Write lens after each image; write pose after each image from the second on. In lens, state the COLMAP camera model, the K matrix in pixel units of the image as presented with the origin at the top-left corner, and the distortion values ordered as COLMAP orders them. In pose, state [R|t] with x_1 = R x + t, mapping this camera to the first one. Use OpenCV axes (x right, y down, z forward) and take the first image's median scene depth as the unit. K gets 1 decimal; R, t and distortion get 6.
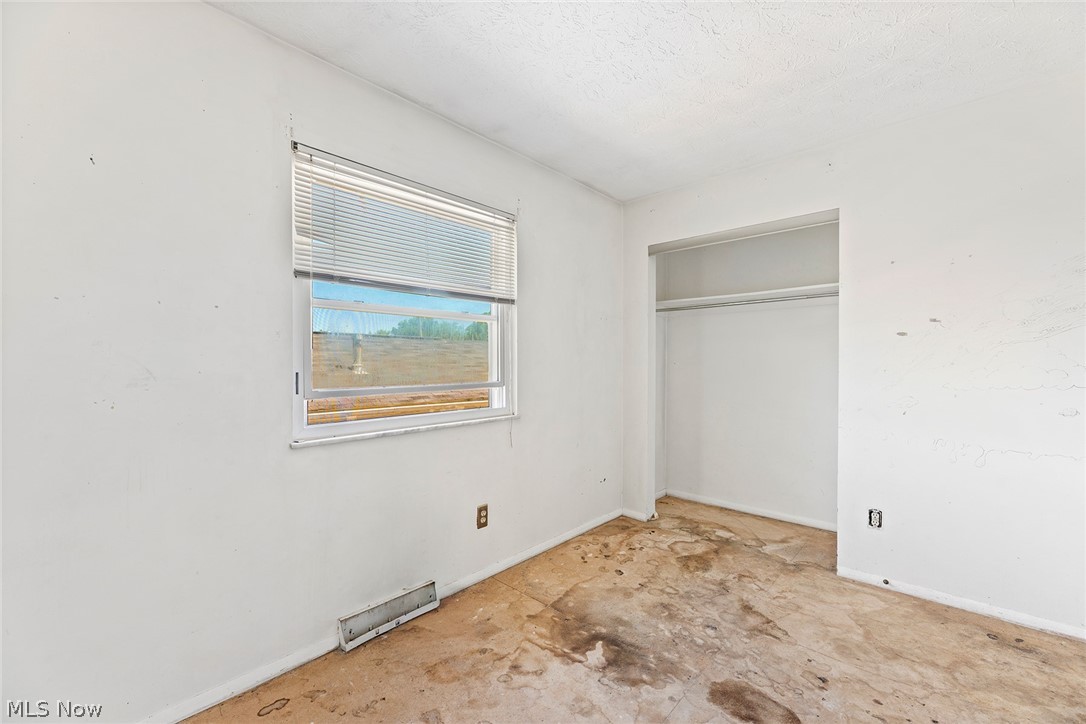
lens RADIAL K [[437.2, 0, 554.4], [0, 437.2, 366.3], [0, 0, 1]] dist [0.000035, -0.001746]
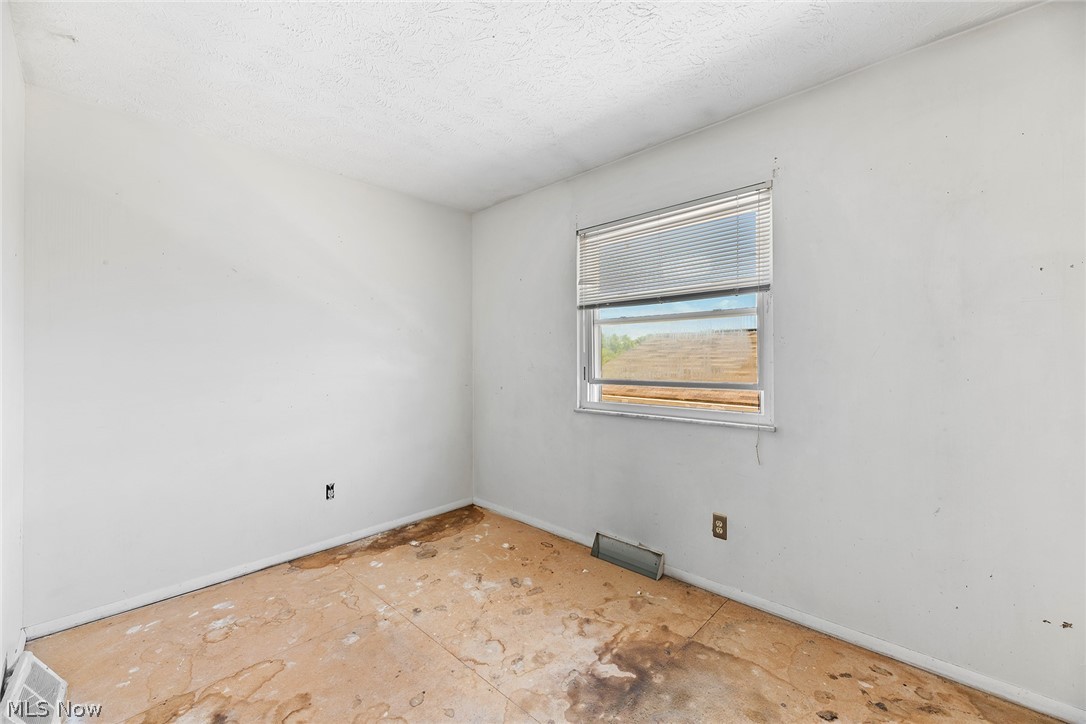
lens RADIAL K [[437.2, 0, 545.7], [0, 437.2, 355.6], [0, 0, 1]] dist [0.000035, -0.001746]
pose [[-0.016526, -0.004366, -0.999854, 0.963721], [-0.008175, 0.999958, -0.004231, -0.018247], [0.999830, 0.008104, -0.016561, 0.795086]]
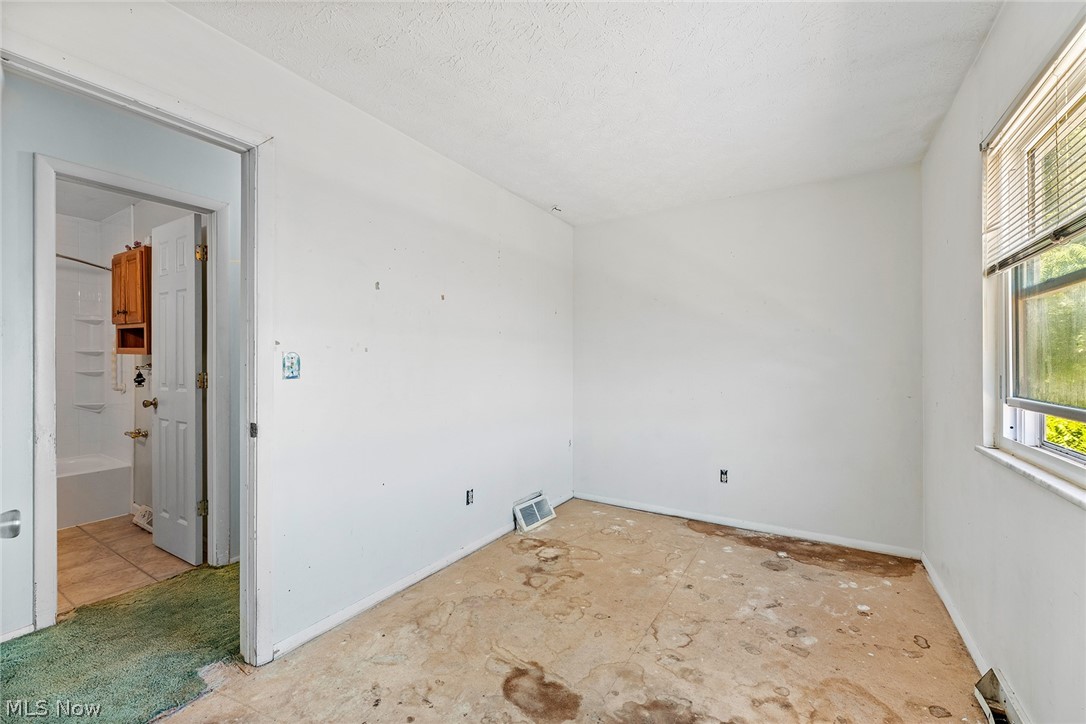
lens RADIAL K [[437.2, 0, 553.6], [0, 437.2, 361.6], [0, 0, 1]] dist [0.000035, -0.001746]
pose [[-0.982355, 0.001732, -0.187018, 0.479882], [-0.000017, 0.999956, 0.009347, -0.022079], [0.187026, 0.009185, -0.982312, 1.573011]]
